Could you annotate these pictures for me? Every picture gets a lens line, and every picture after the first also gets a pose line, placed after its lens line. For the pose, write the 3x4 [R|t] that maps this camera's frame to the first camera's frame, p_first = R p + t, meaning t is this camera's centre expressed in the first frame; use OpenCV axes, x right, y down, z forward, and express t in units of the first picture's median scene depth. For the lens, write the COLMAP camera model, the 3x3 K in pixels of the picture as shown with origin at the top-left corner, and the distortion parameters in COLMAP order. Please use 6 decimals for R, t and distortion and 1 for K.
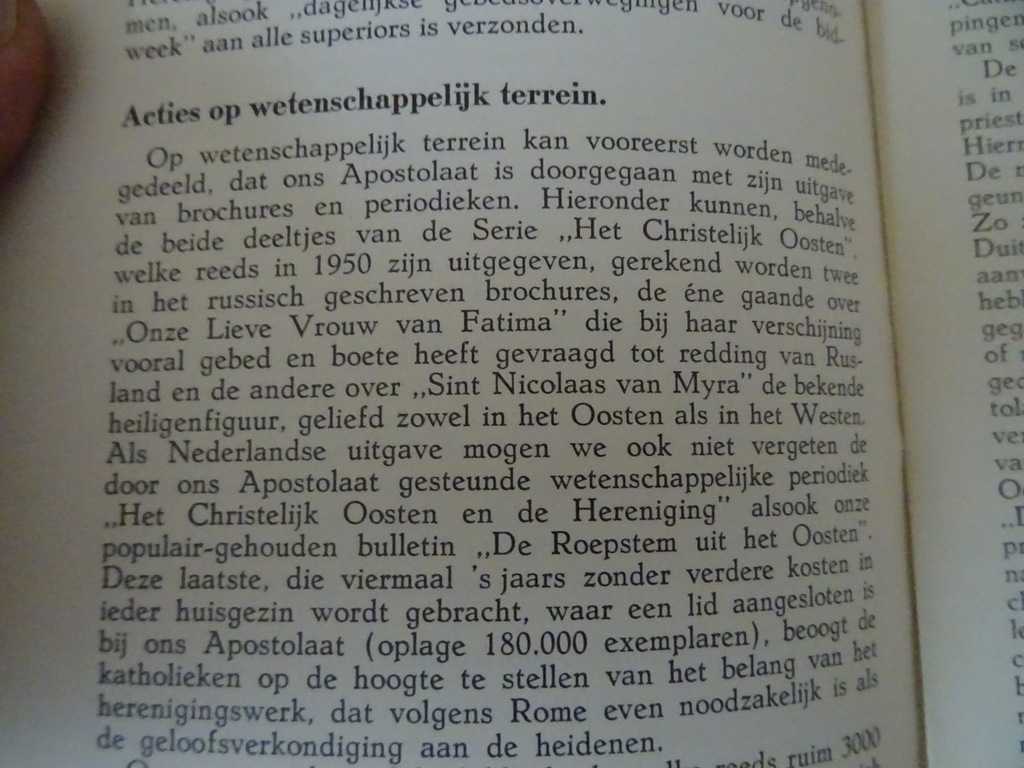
lens RADIAL K [[776.4, 0, 512.0], [0, 776.4, 384.0], [0, 0, 1]] dist [-0.000995, -0.003365]
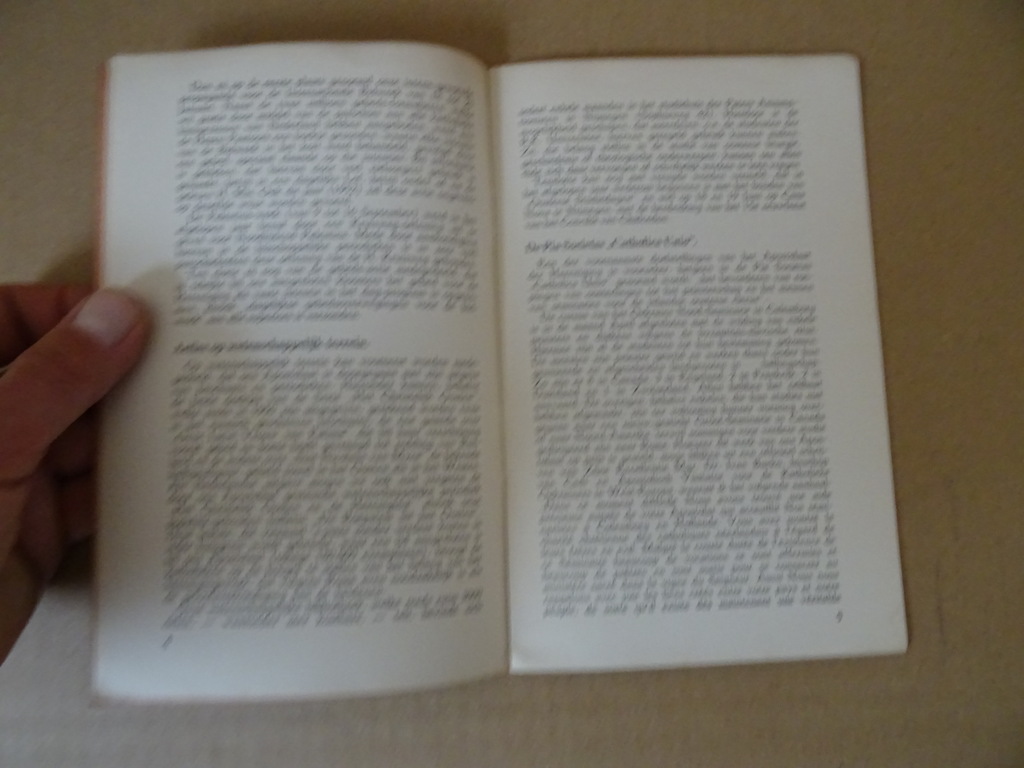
lens RADIAL K [[720.4, 0, 512.0], [0, 720.4, 384.0], [0, 0, 1]] dist [0.001401, 0.001263]
pose [[0.998921, -0.007439, 0.045853, 0.491575], [0.008473, 0.999713, -0.022387, -0.182328], [-0.045673, 0.022751, 0.998697, -1.416357]]
